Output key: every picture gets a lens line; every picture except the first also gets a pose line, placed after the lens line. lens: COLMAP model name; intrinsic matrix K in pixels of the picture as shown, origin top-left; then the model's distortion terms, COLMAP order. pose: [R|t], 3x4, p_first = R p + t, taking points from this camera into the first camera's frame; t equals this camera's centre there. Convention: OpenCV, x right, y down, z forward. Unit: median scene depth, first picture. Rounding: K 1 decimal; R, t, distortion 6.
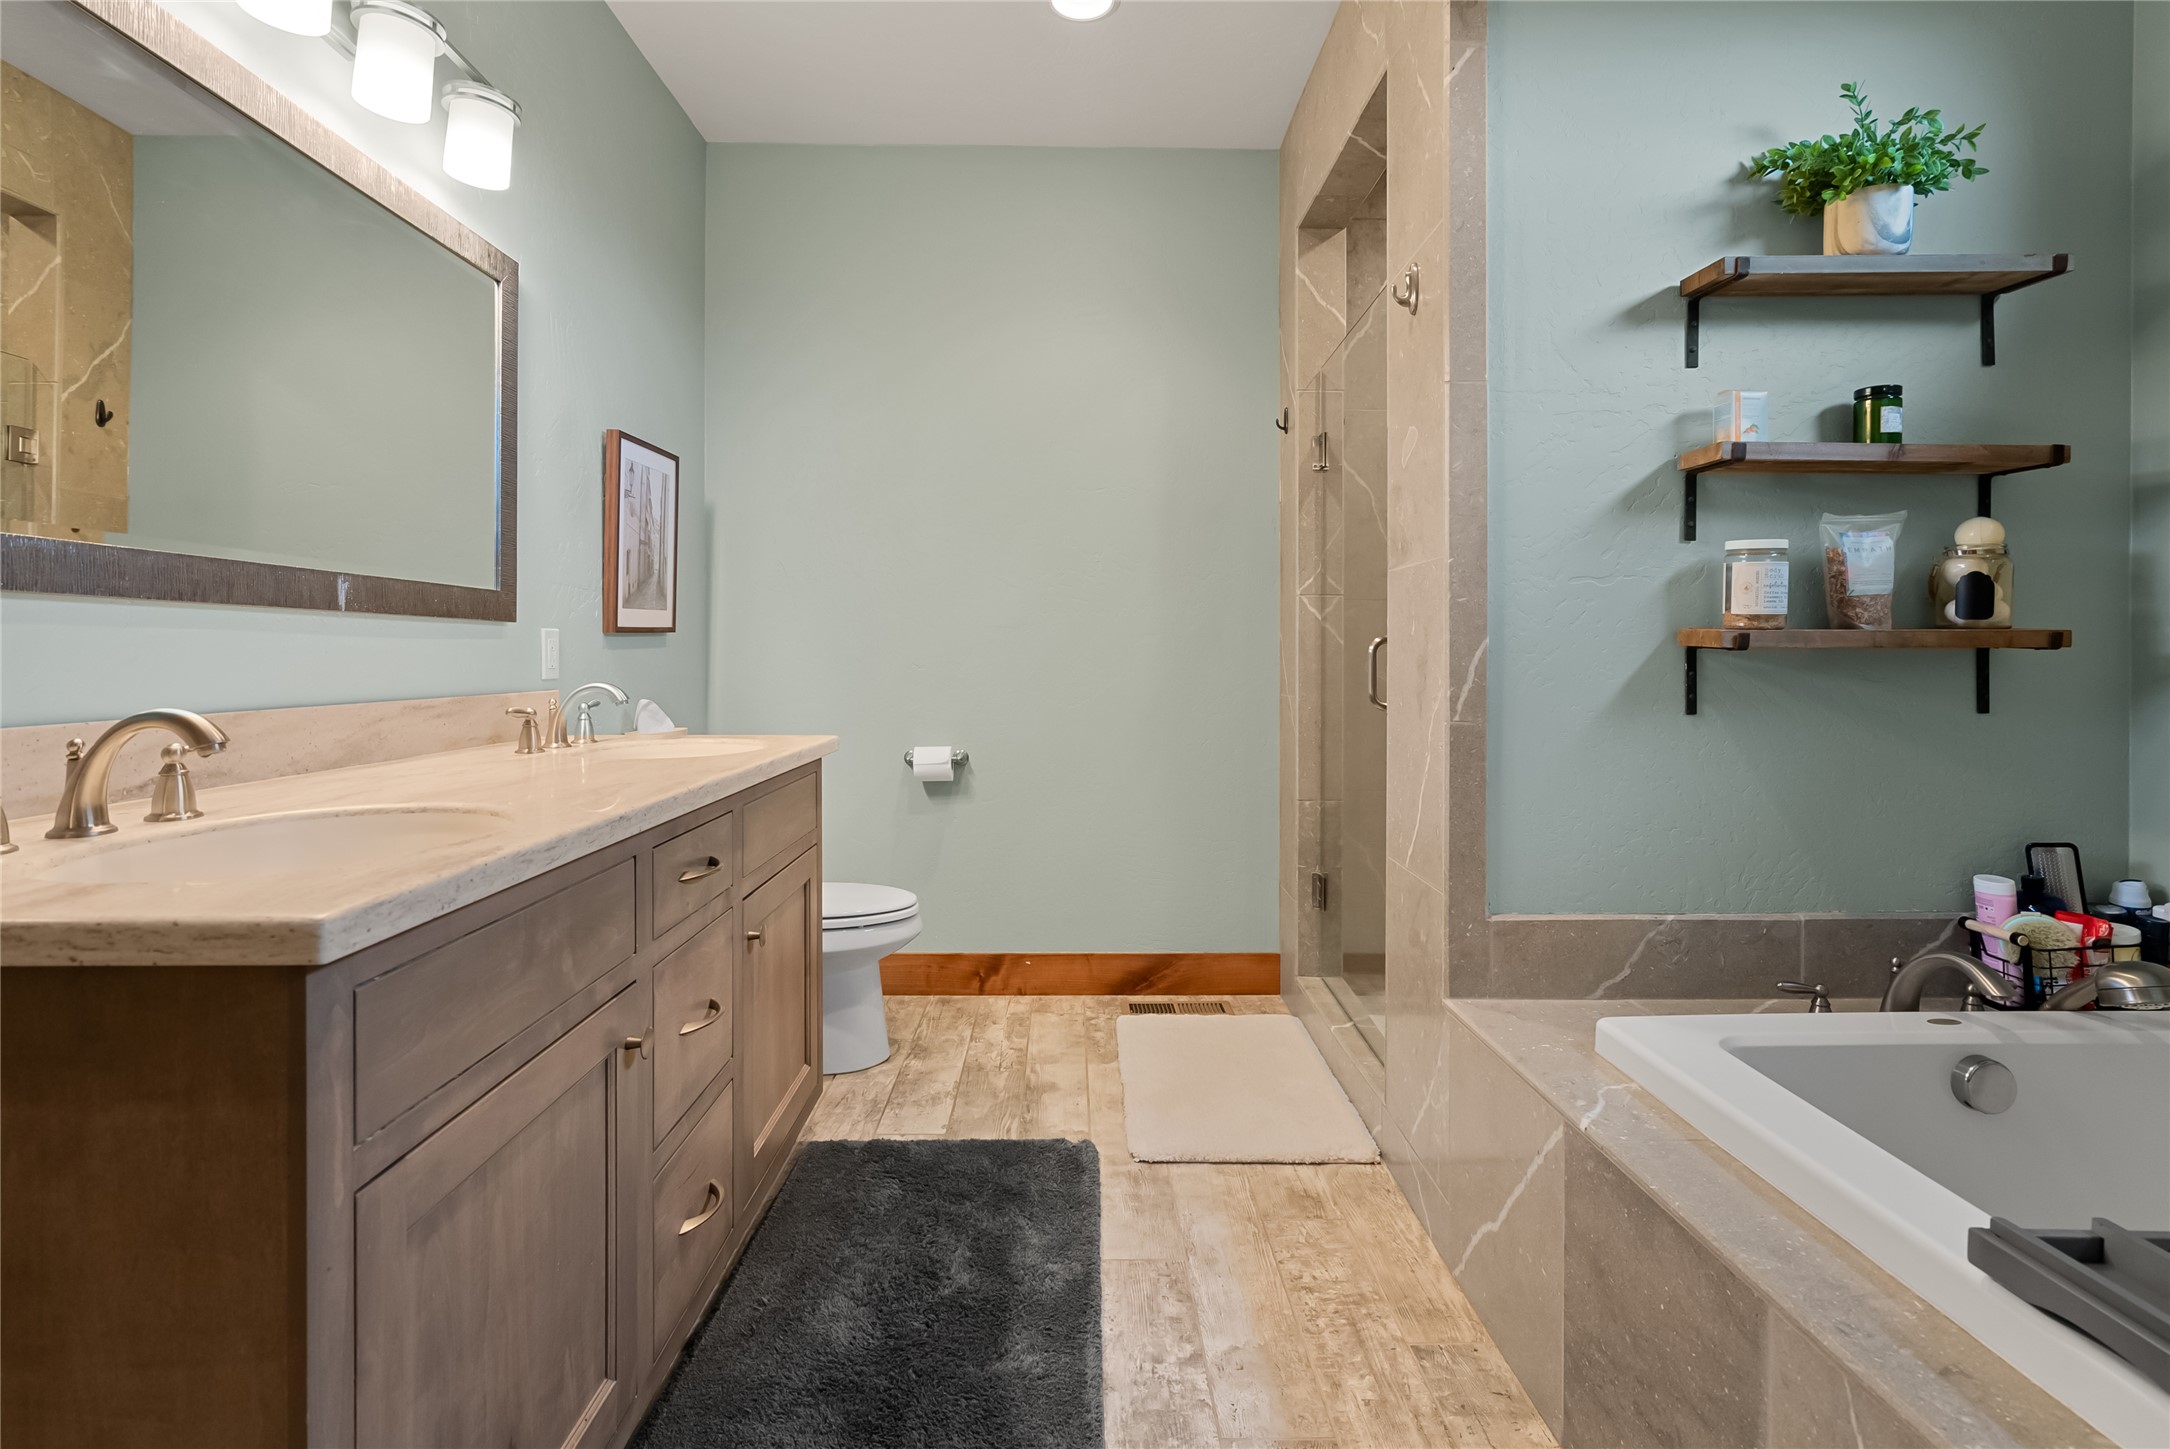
lens RADIAL K [[1020.1, 0, 1083.5], [0, 1020.1, 678.6], [0, 0, 1]] dist [0.009820, 0.000609]
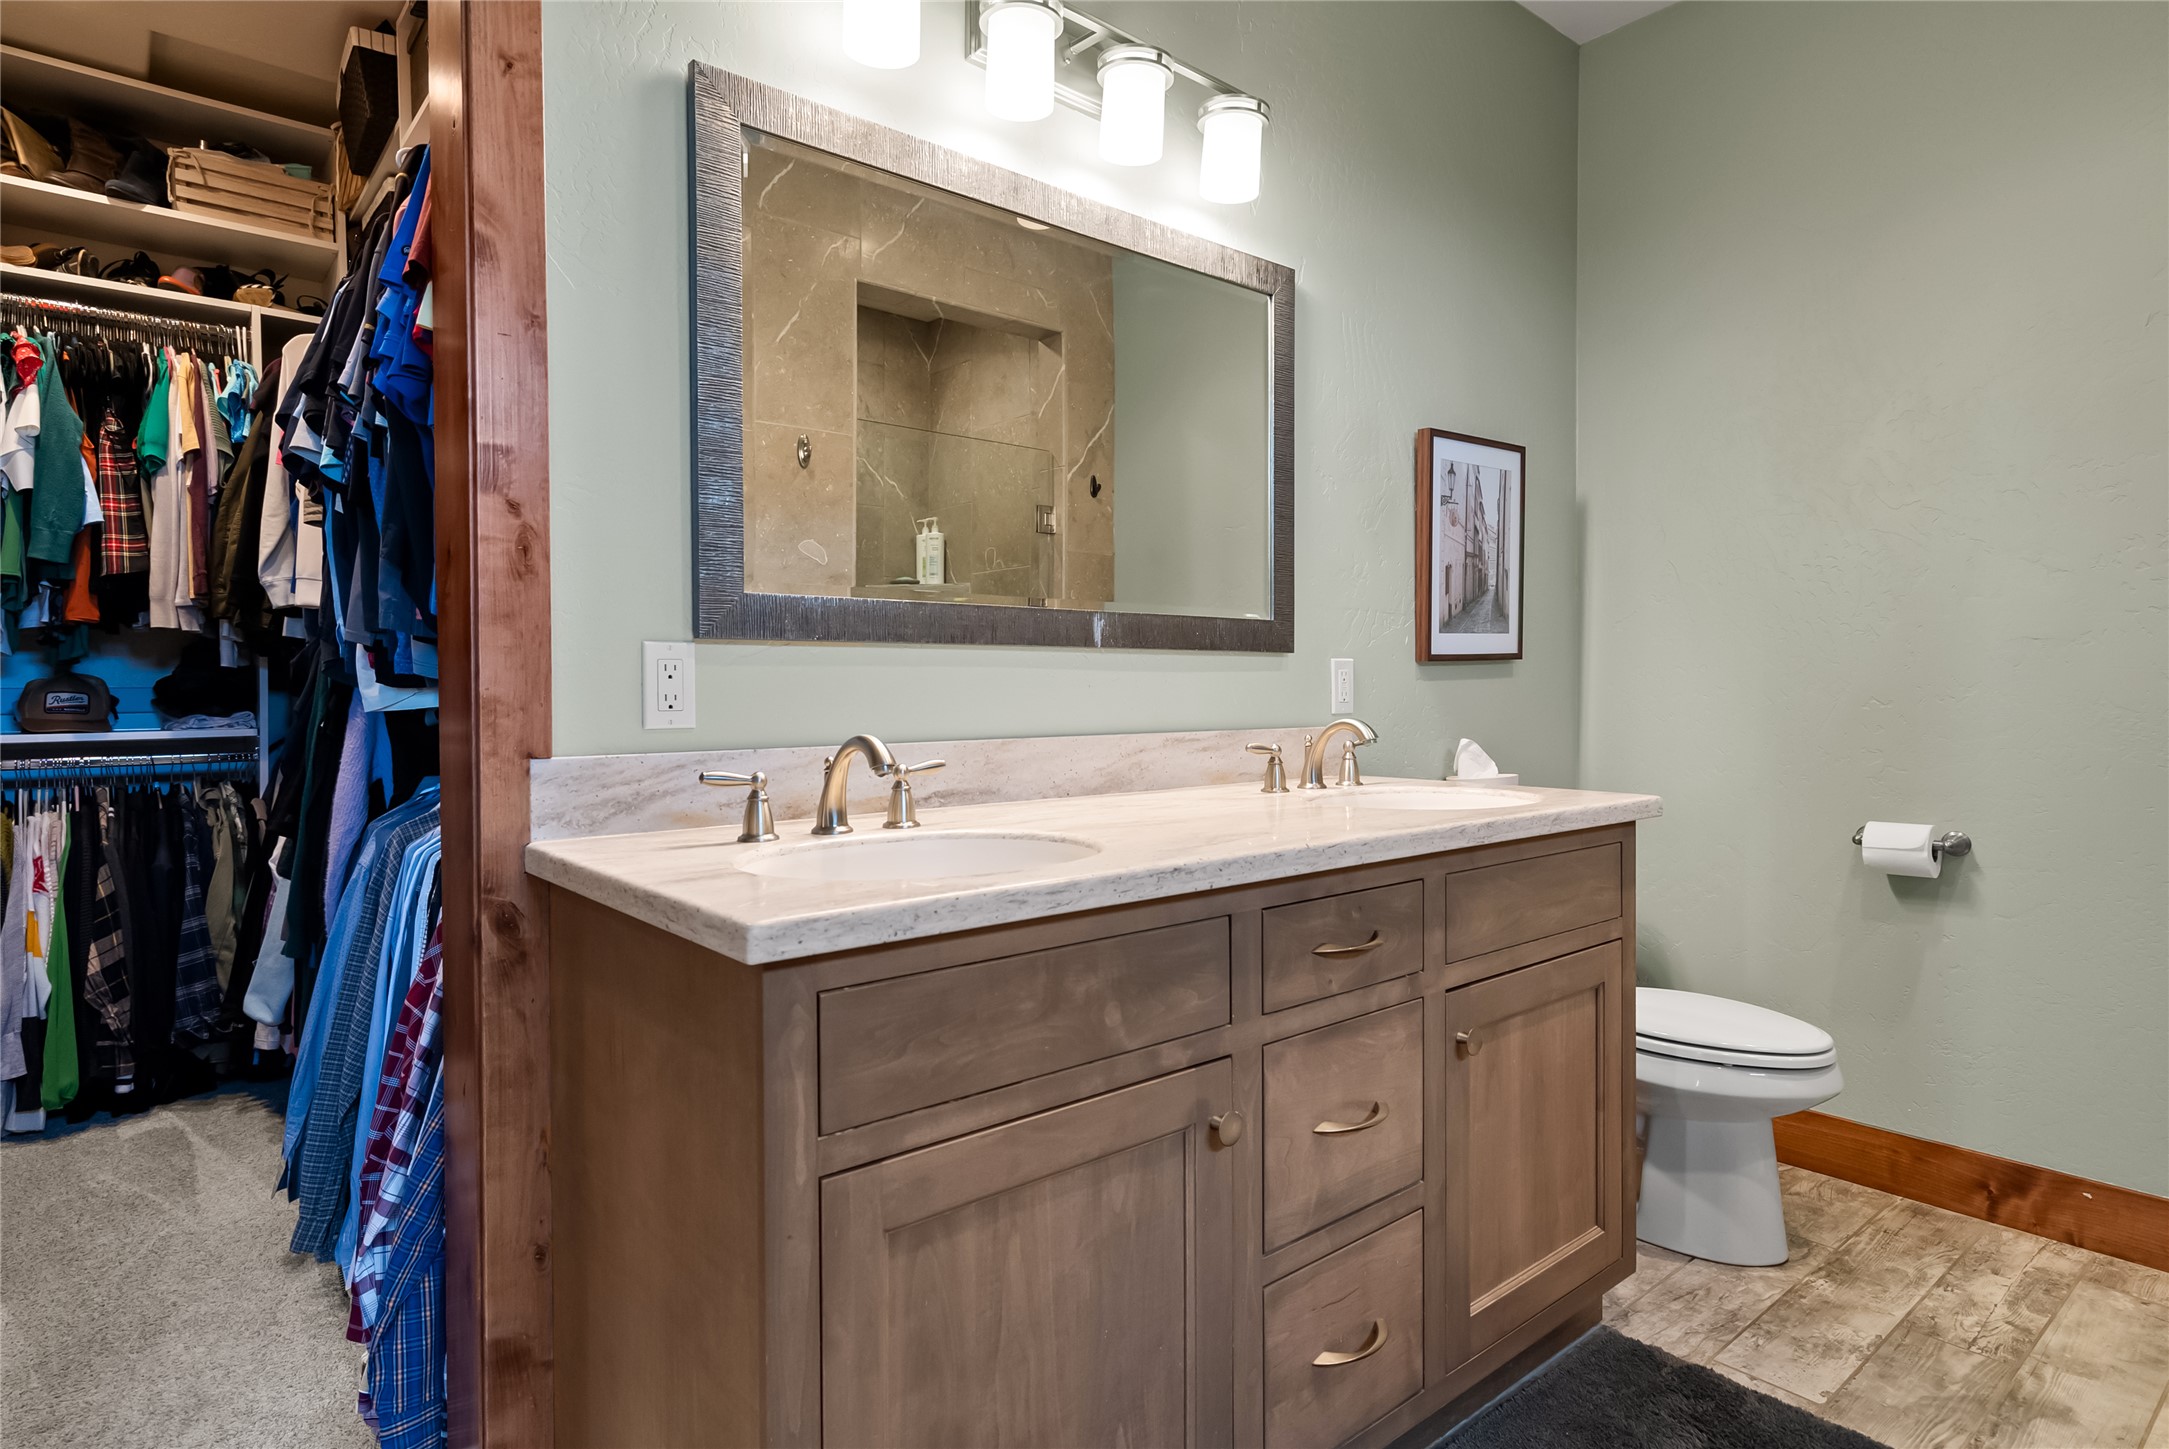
lens RADIAL K [[1187.0, 0, 1084.5], [0, 1187.0, 724.5], [0, 0, 1]] dist [0.005501, 0.001730]
pose [[0.637643, 0.020455, -0.770061, 0.148366], [-0.013165, 0.999791, 0.015656, -0.003208], [0.770220, 0.000155, 0.637778, 0.136214]]
